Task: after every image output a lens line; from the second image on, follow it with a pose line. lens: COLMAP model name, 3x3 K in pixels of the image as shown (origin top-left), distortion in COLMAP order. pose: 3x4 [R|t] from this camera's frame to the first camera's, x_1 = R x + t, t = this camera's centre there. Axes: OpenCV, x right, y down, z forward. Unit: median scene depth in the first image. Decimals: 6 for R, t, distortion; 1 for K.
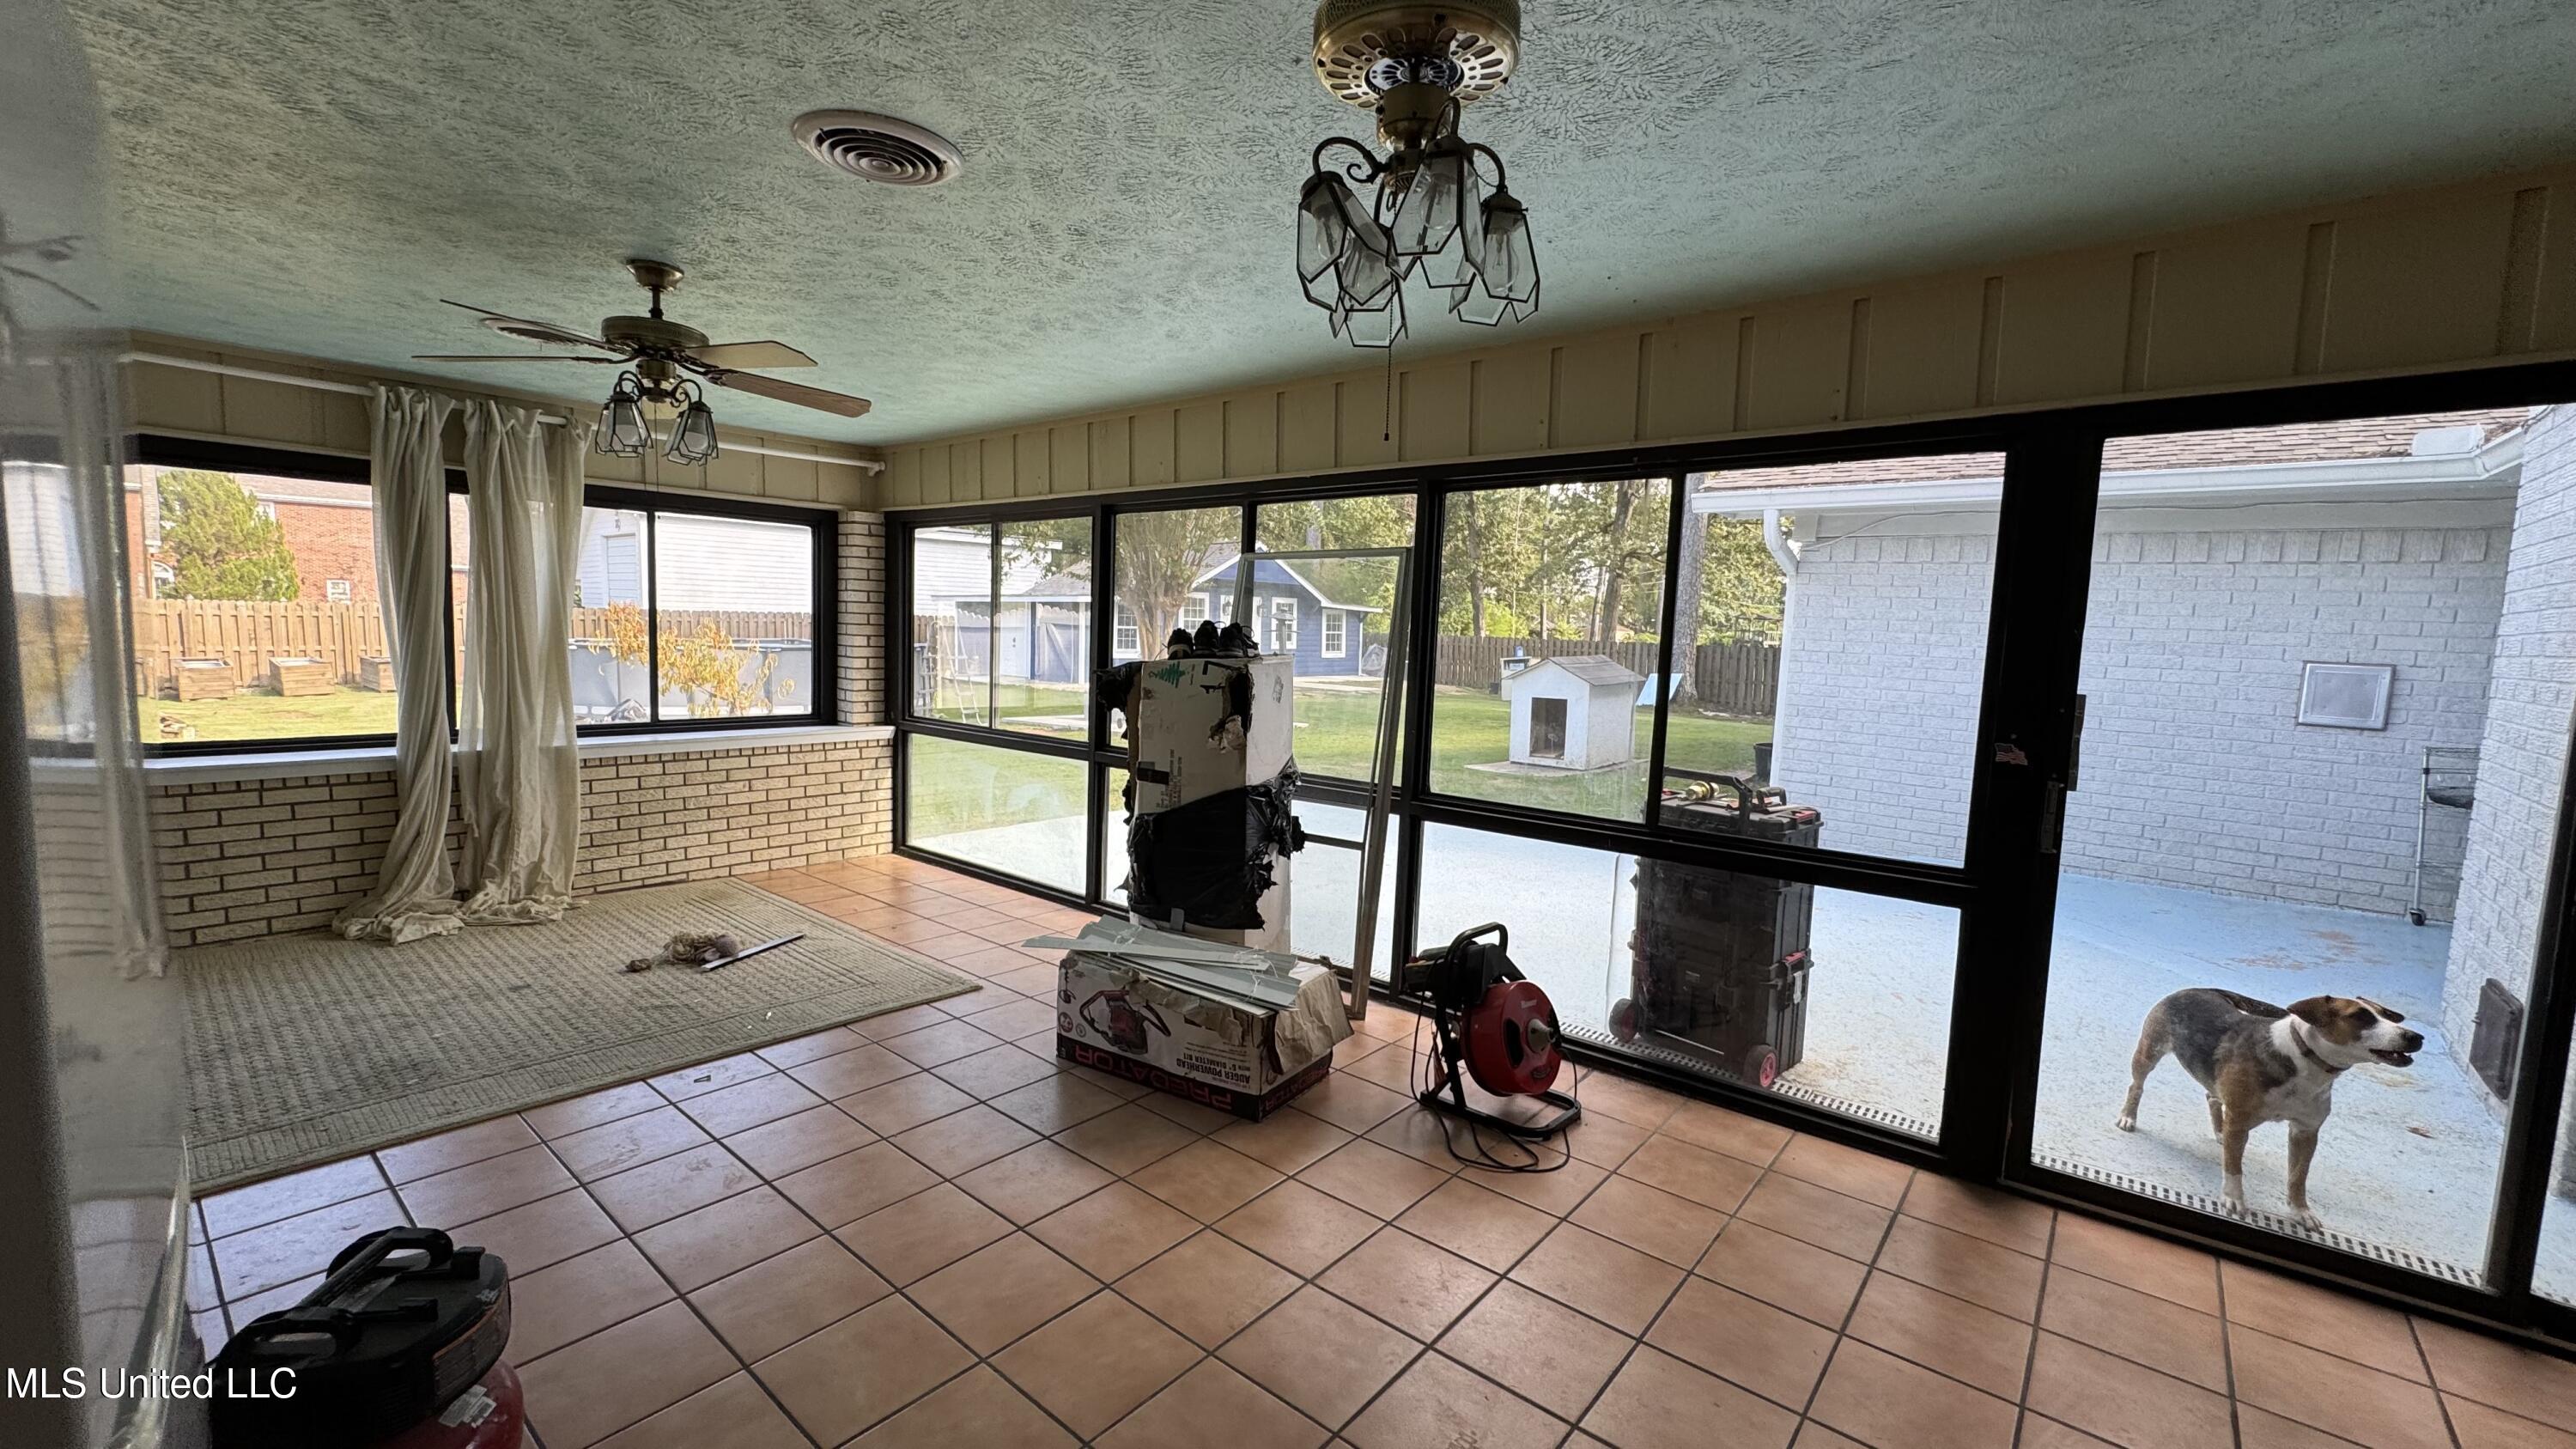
lens RADIAL K [[1035.4, 0, 1280.5], [0, 1035.4, 720.0], [0, 0, 1]] dist [-0.002548, -0.000164]
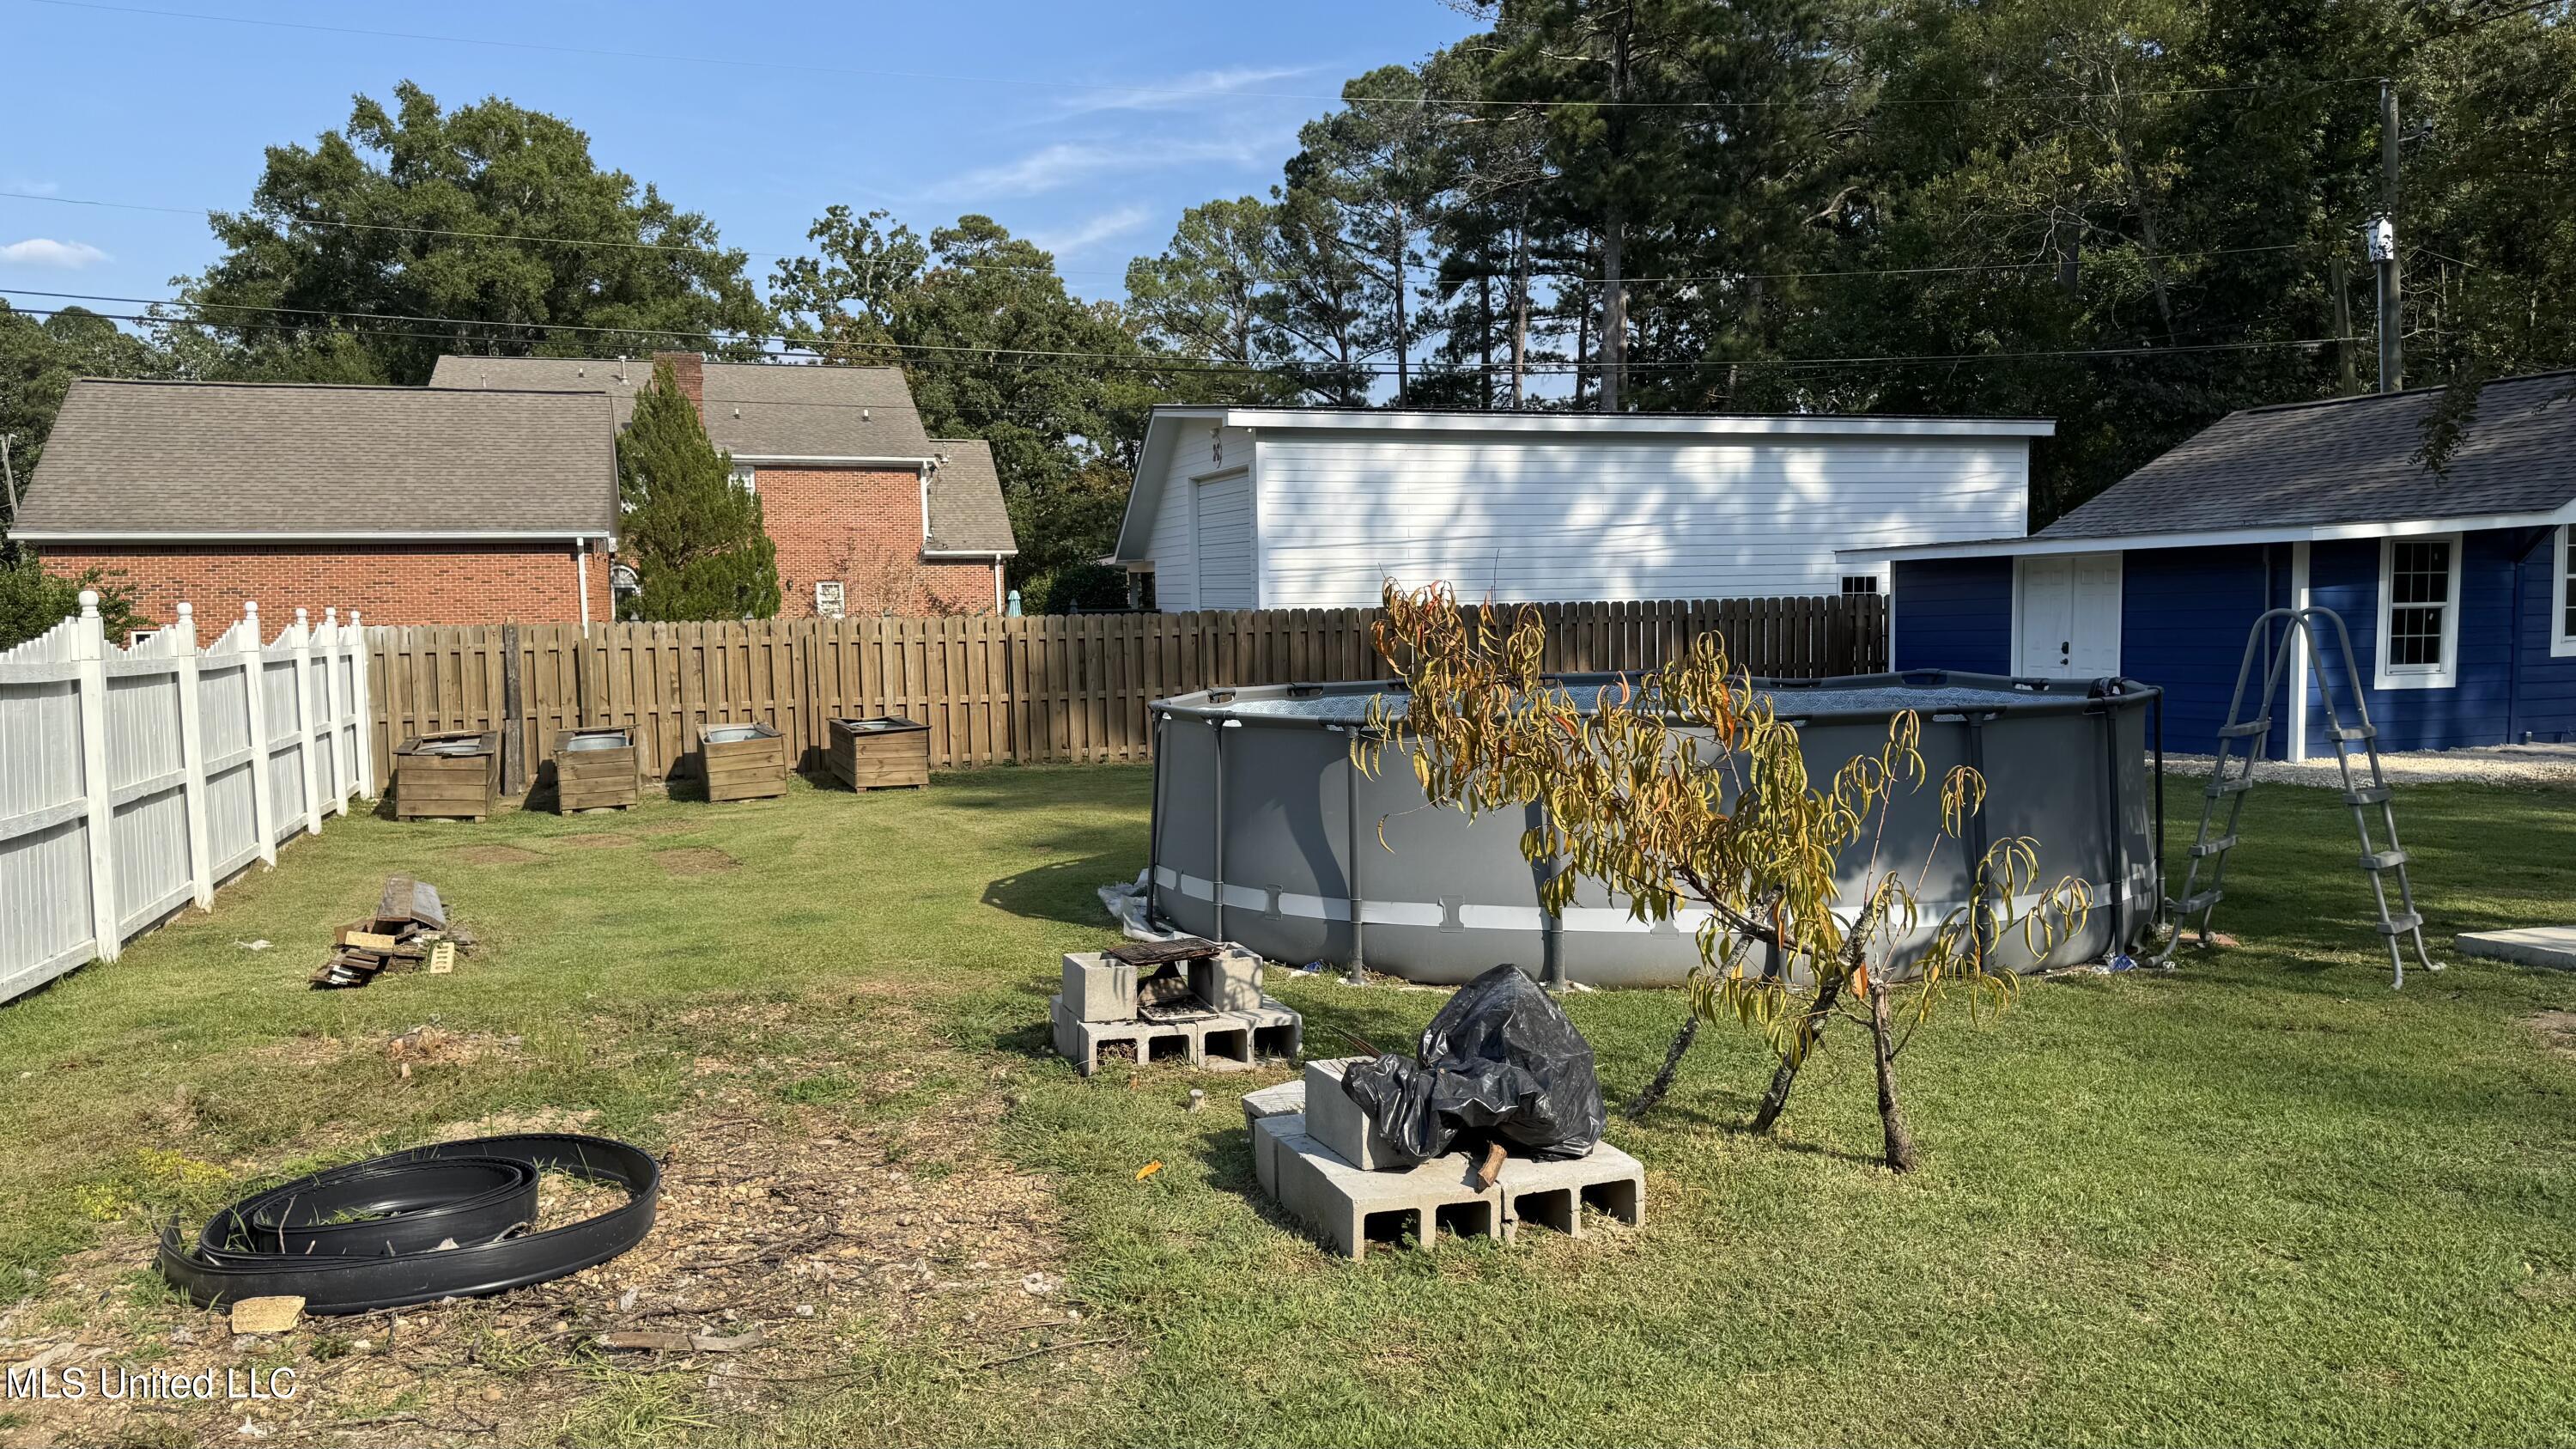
lens RADIAL K [[1741.7, 0, 1288.9], [0, 1741.7, 730.2], [0, 0, 1]] dist [0.001007, 0.000037]
pose [[0.879764, -0.004044, -0.475393, -0.179873], [-0.007534, 0.999720, -0.022447, -0.025667], [0.475350, 0.023330, 0.879487, 0.226525]]
